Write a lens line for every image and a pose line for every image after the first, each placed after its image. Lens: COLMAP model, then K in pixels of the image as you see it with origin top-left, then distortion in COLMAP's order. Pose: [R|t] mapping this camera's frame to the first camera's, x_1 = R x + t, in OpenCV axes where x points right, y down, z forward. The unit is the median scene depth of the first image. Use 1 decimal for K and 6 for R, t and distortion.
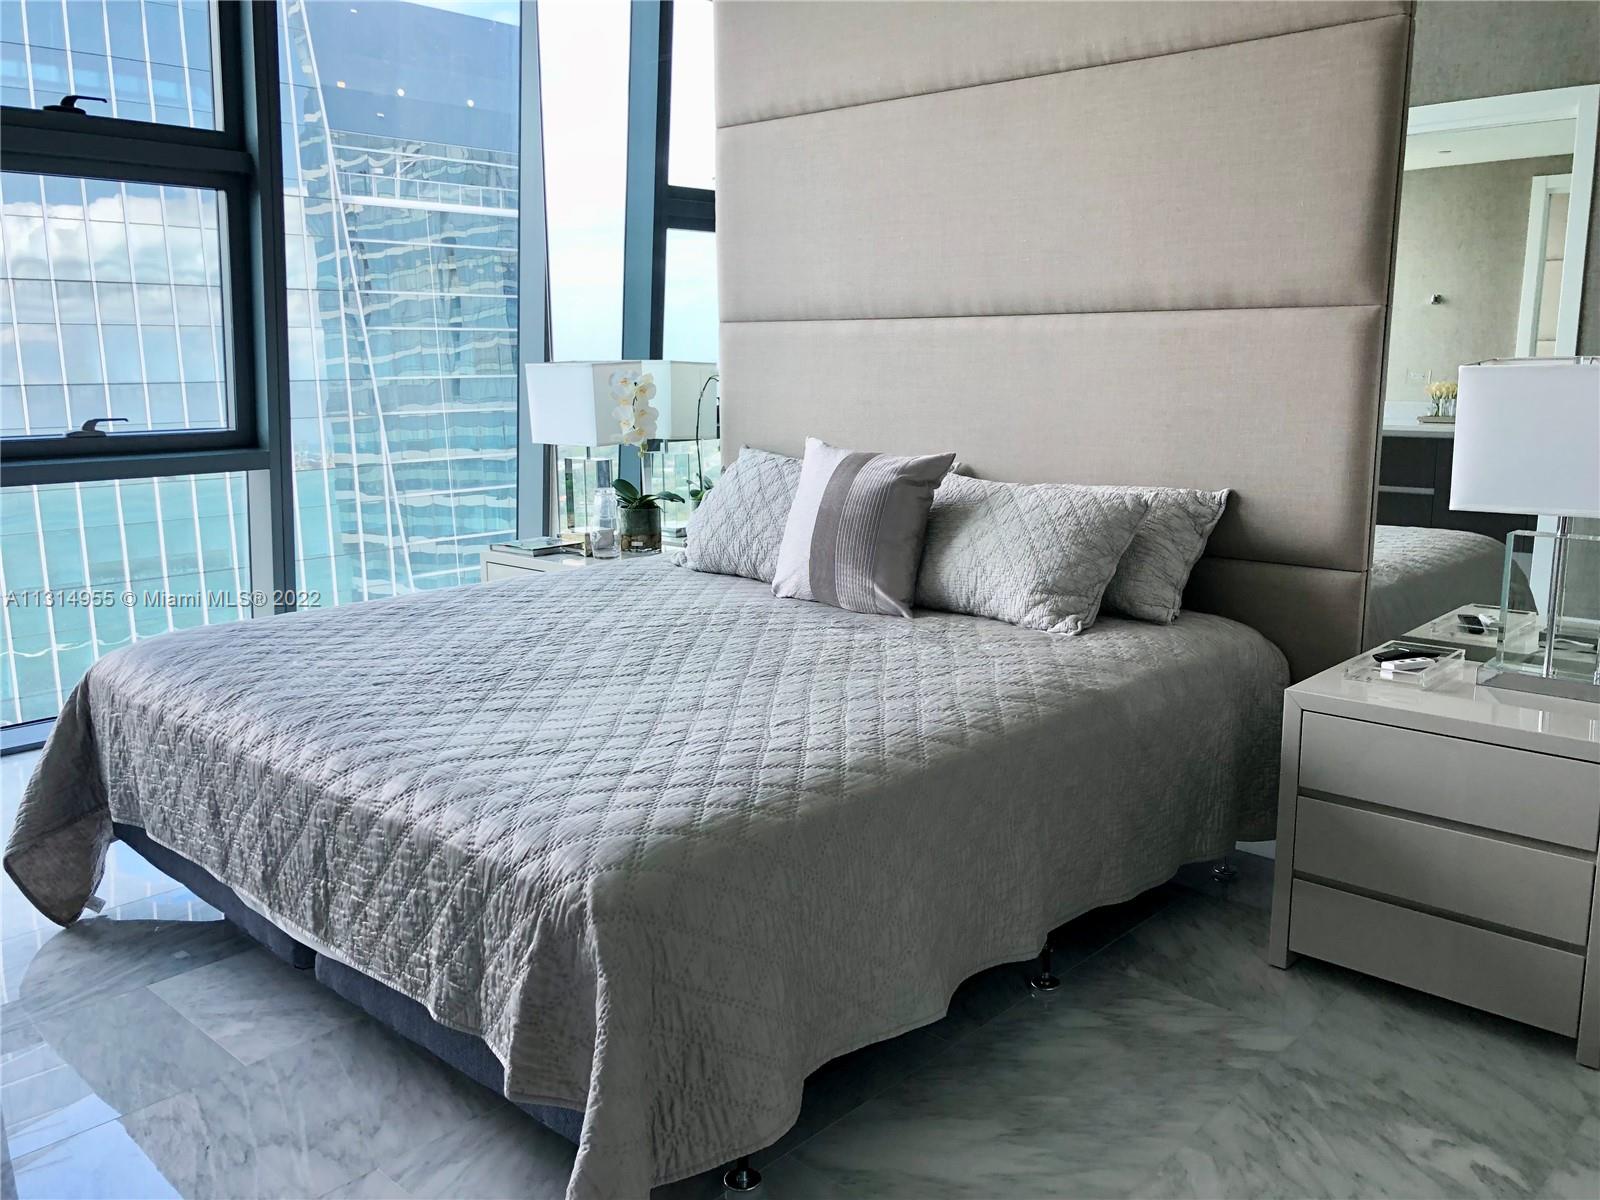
lens RADIAL K [[1284.4, 0, 806.5], [0, 1284.4, 600.3], [0, 0, 1]] dist [0.098117, -0.009429]
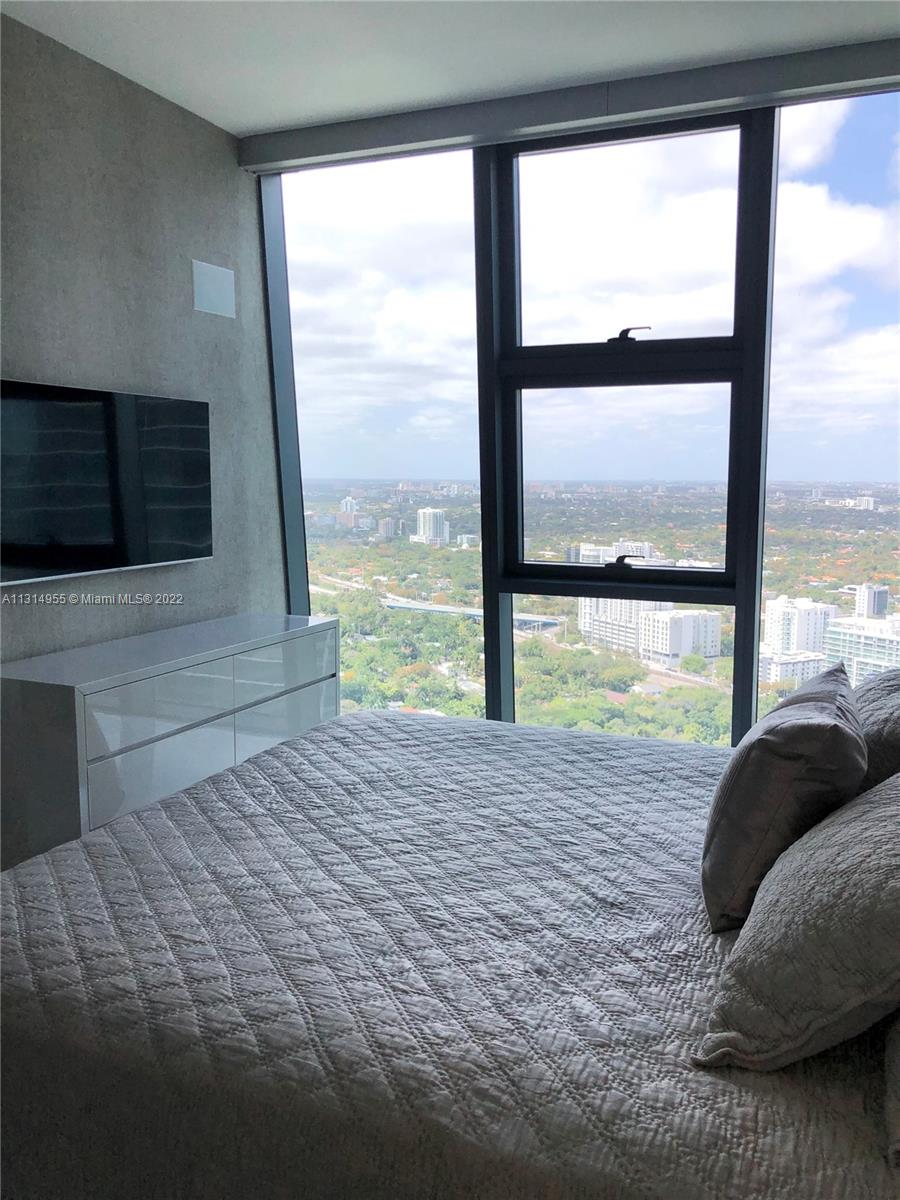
lens RADIAL K [[963.3, 0, 448.9], [0, 963.3, 603.8], [0, 0, 1]] dist [0.098117, -0.009429]
pose [[0.331903, 0.110775, -0.936787, 0.372843], [-0.172288, 0.983496, 0.055256, -0.117174], [0.927446, 0.143057, 0.345511, 0.511405]]
